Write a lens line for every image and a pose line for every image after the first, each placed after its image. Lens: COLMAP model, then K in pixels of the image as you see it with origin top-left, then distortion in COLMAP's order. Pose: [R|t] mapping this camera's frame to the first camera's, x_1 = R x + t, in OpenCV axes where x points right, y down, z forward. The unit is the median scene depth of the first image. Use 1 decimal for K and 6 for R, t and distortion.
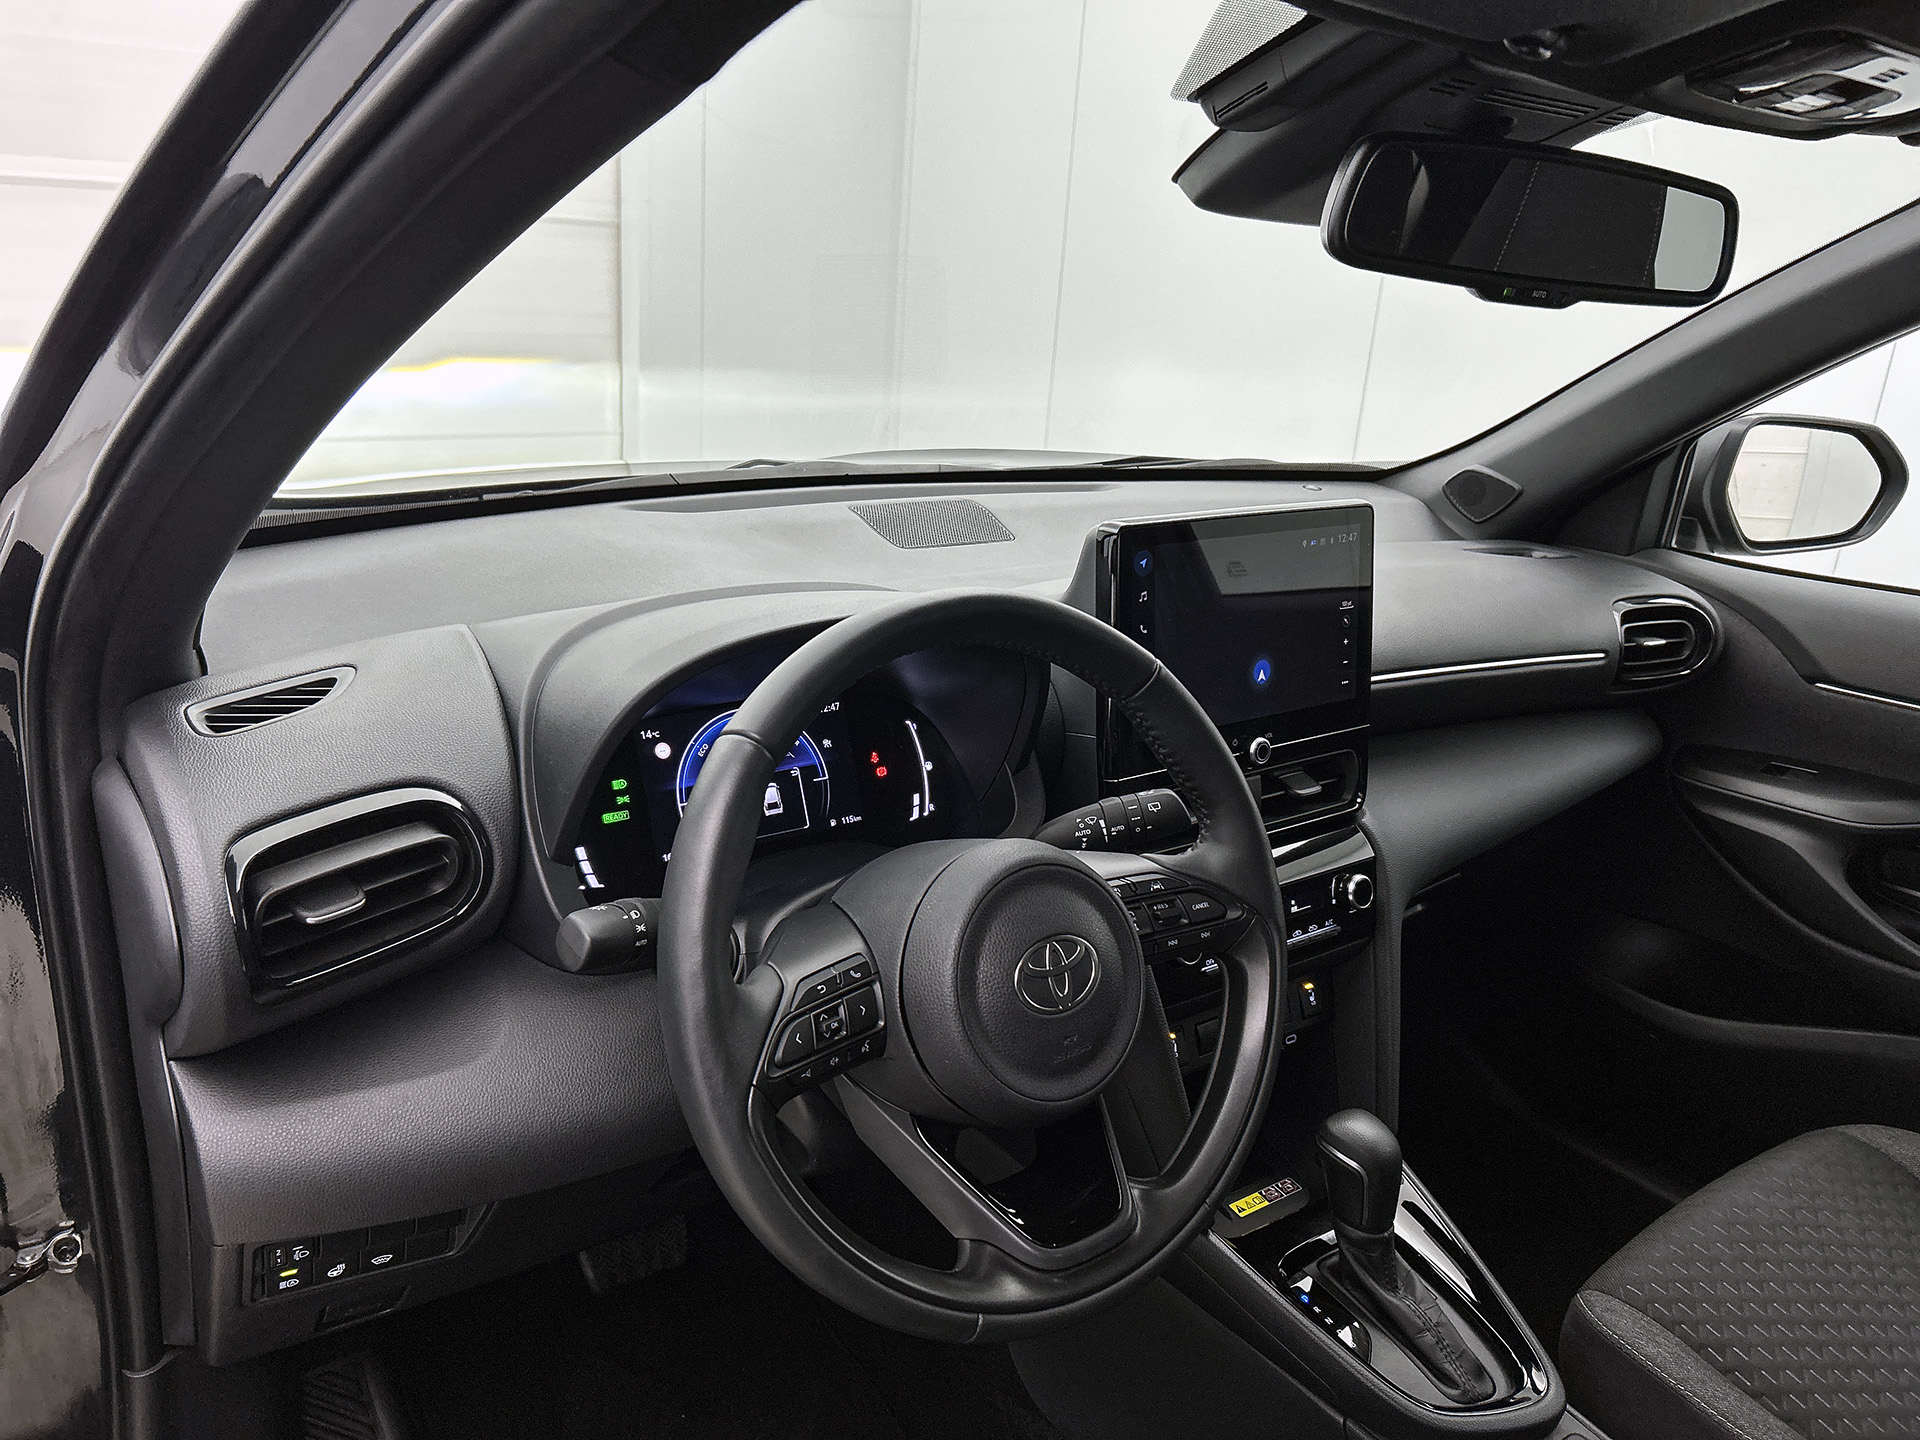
lens RADIAL K [[1449.6, 0, 970.1], [0, 1449.6, 721.8], [0, 0, 1]] dist [0.058379, -0.062736]
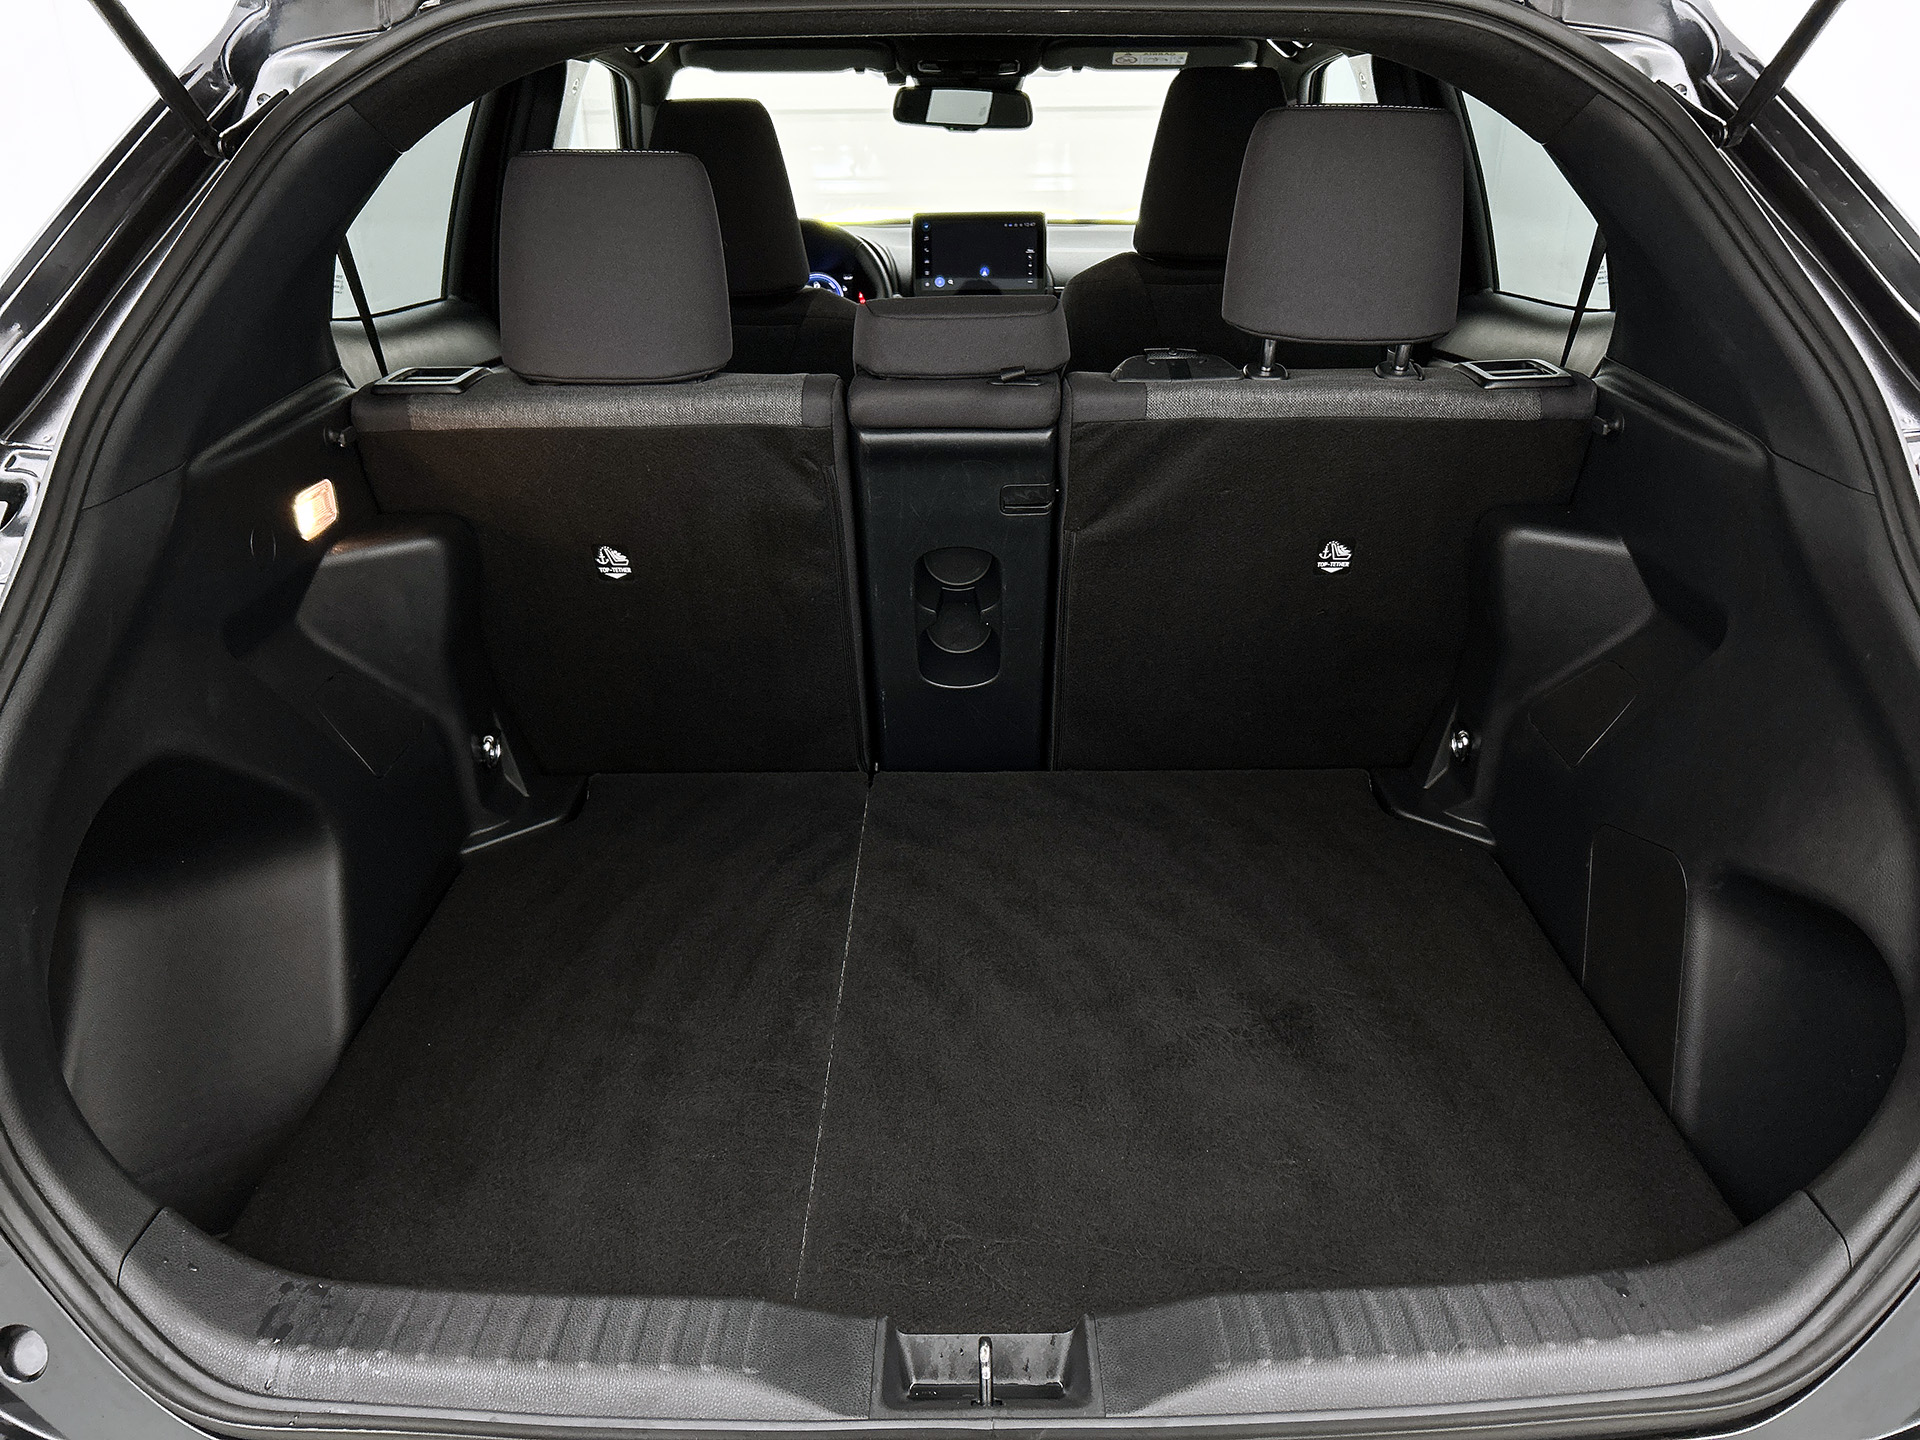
lens RADIAL K [[1449.6, 0, 970.1], [0, 1449.6, 721.8], [0, 0, 1]] dist [0.058379, -0.062736]
pose [[0.806870, 0.171442, -0.565304, 2.011043], [-0.129328, 0.985011, 0.114135, 0.528863], [0.576398, -0.018982, 0.816948, -1.403371]]
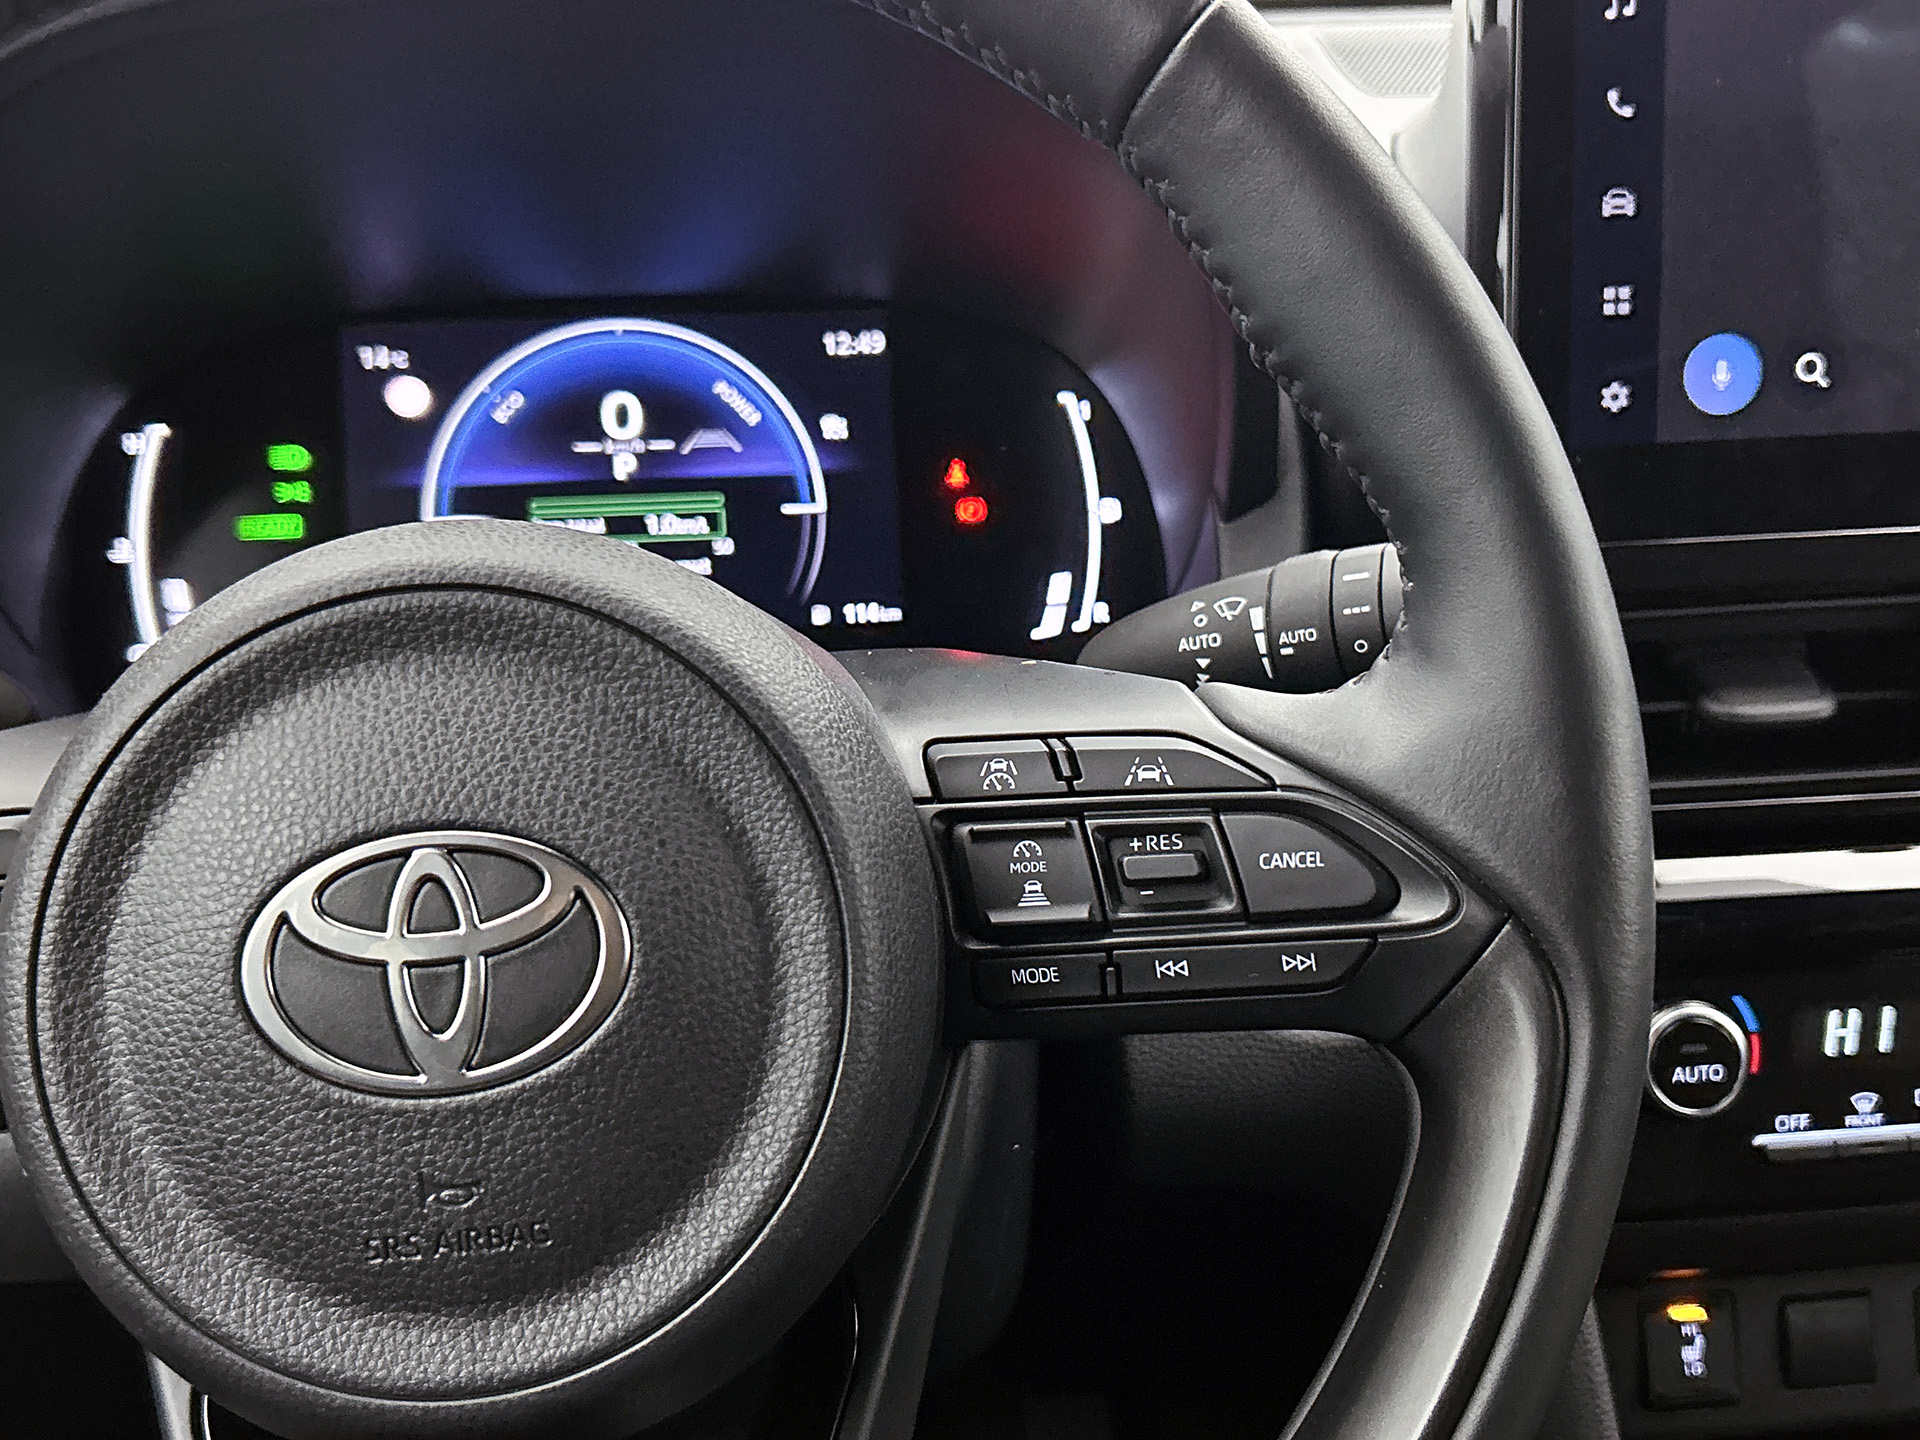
lens RADIAL K [[2063.8, 0, 980.3], [0, 2063.8, 721.8], [0, 0, 1]] dist [0.219150, -0.613914]
pose [[0.854342, 0.095823, -0.510802, 0.247177], [-0.088369, 0.995327, 0.038915, 0.070782], [0.512144, 0.011892, 0.858817, 0.490483]]
